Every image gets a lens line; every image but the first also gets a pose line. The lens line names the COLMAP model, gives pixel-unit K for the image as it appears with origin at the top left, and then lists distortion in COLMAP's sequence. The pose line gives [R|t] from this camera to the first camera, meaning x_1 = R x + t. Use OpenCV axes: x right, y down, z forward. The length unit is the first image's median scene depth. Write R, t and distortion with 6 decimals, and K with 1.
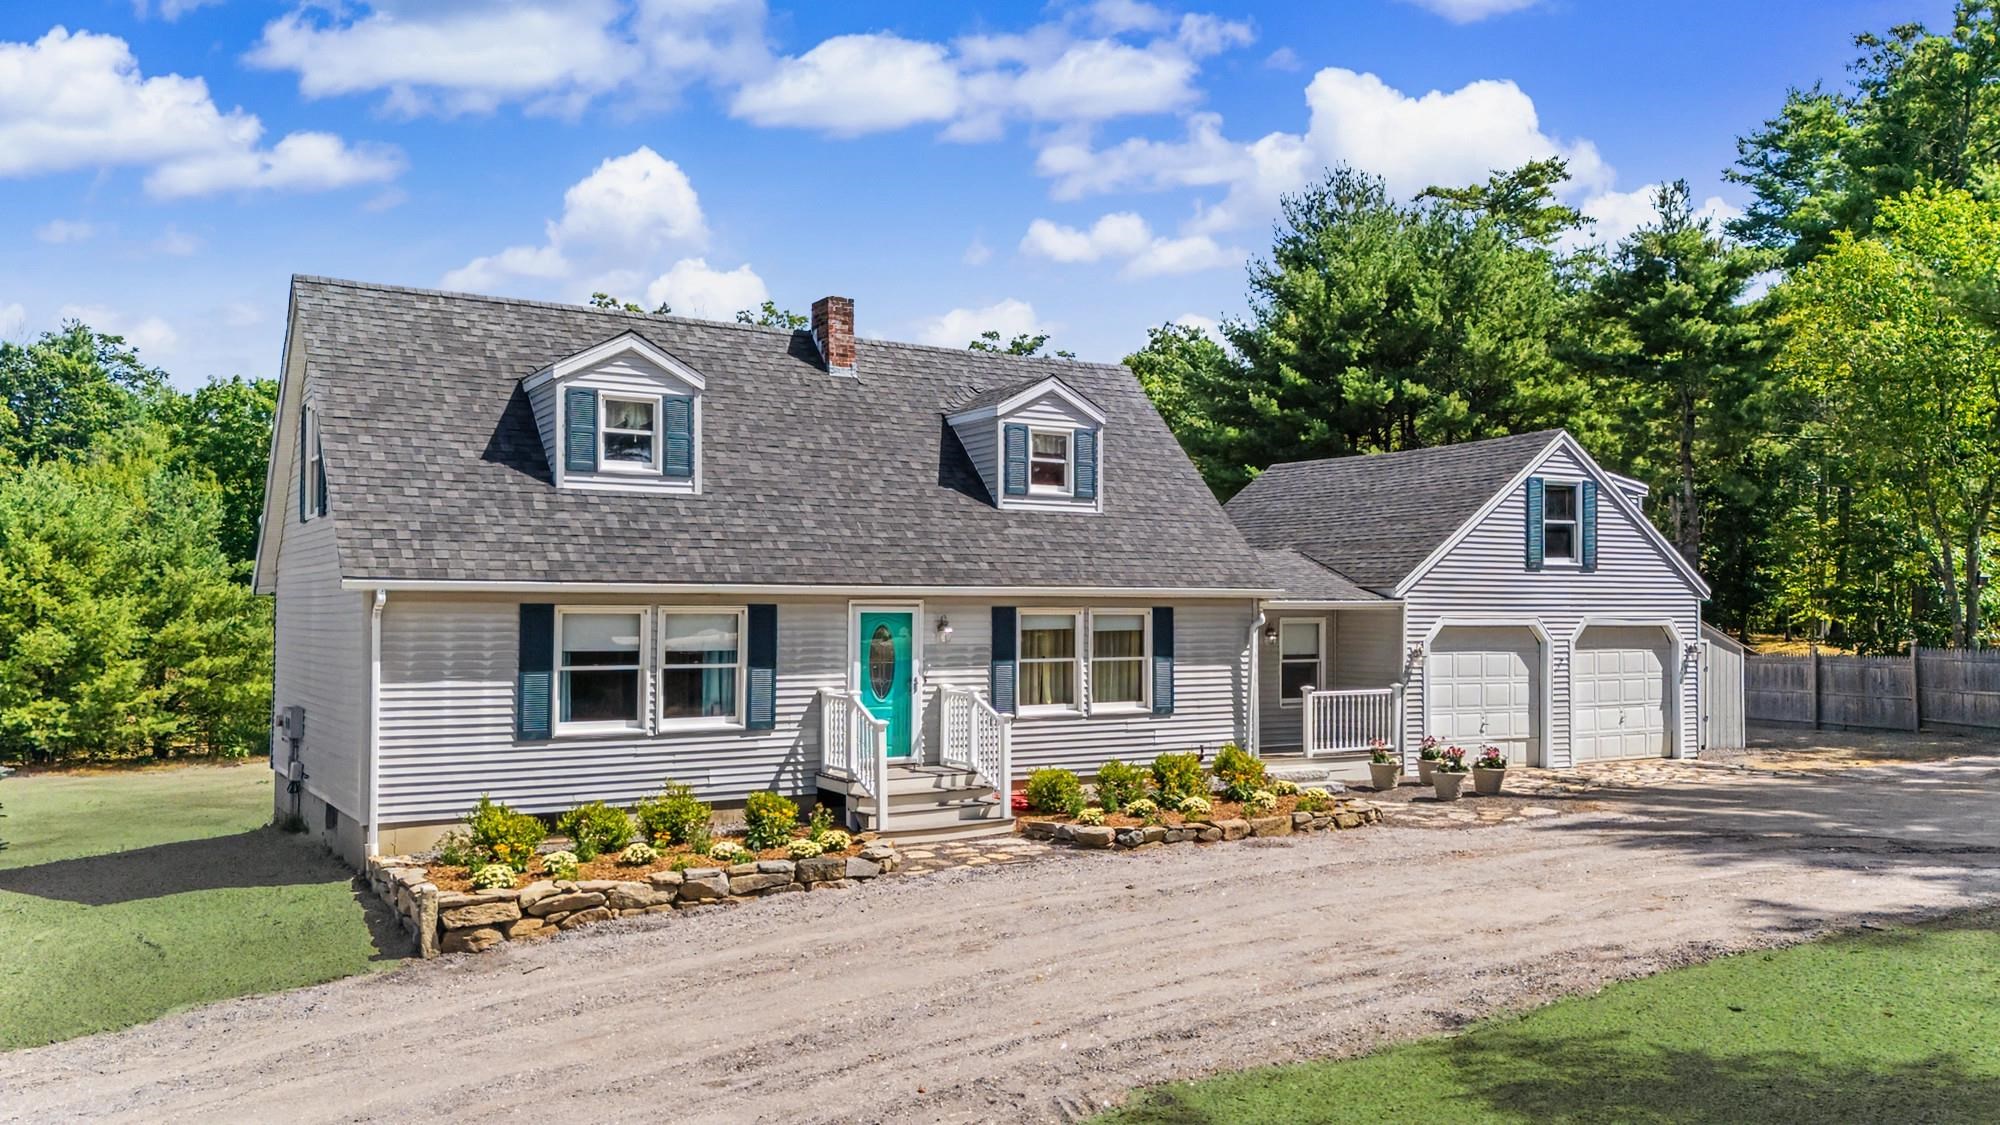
lens RADIAL K [[1551.2, 0, 1049.9], [0, 1551.2, 555.2], [0, 0, 1]] dist [0.054911, -0.032023]
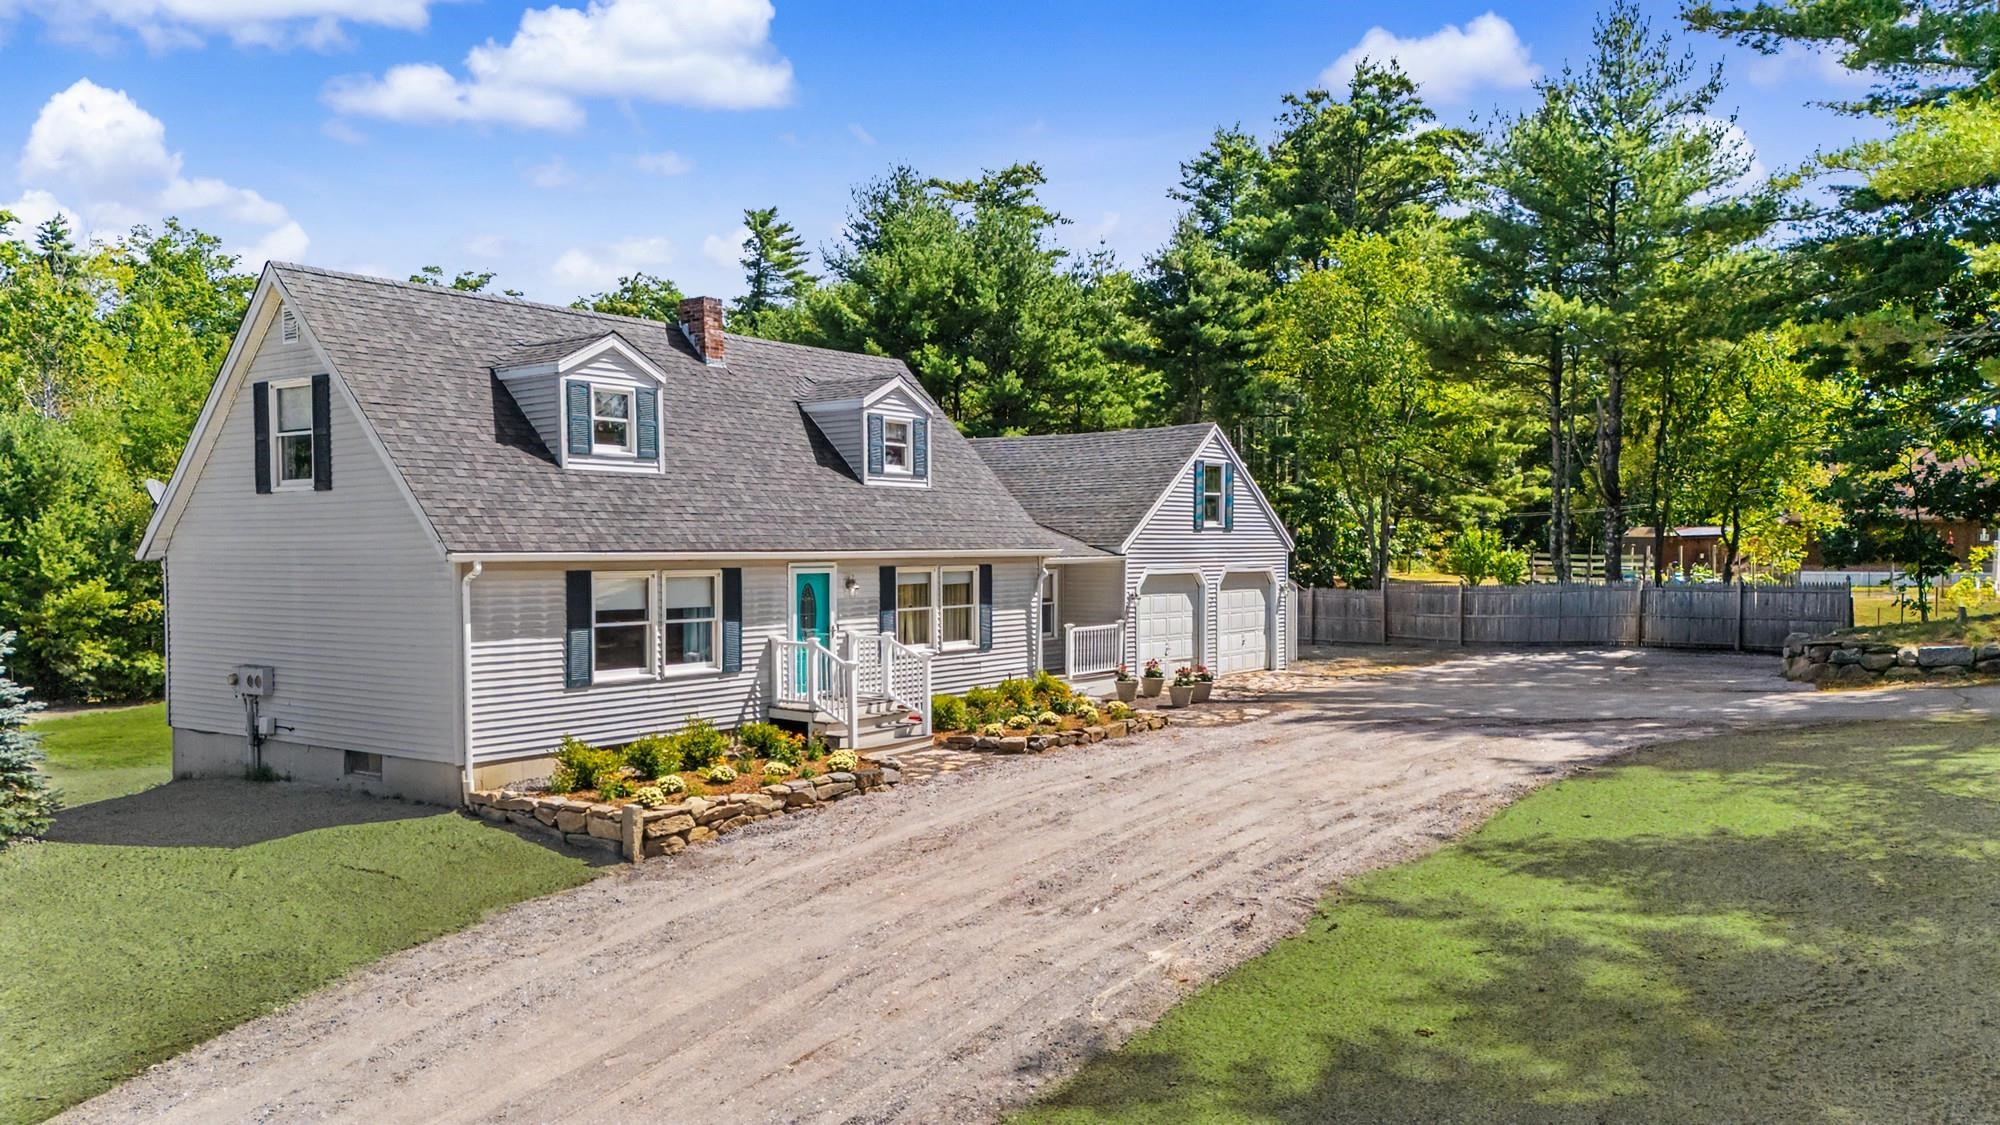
lens RADIAL K [[1468.7, 0, 1001.3], [0, 1468.7, 568.8], [0, 0, 1]] dist [0.055572, -0.017405]
pose [[0.933992, -0.009535, 0.357166, -0.328510], [-0.008810, 0.998725, 0.049700, -0.021507], [-0.357185, -0.049567, 0.932718, -0.109928]]
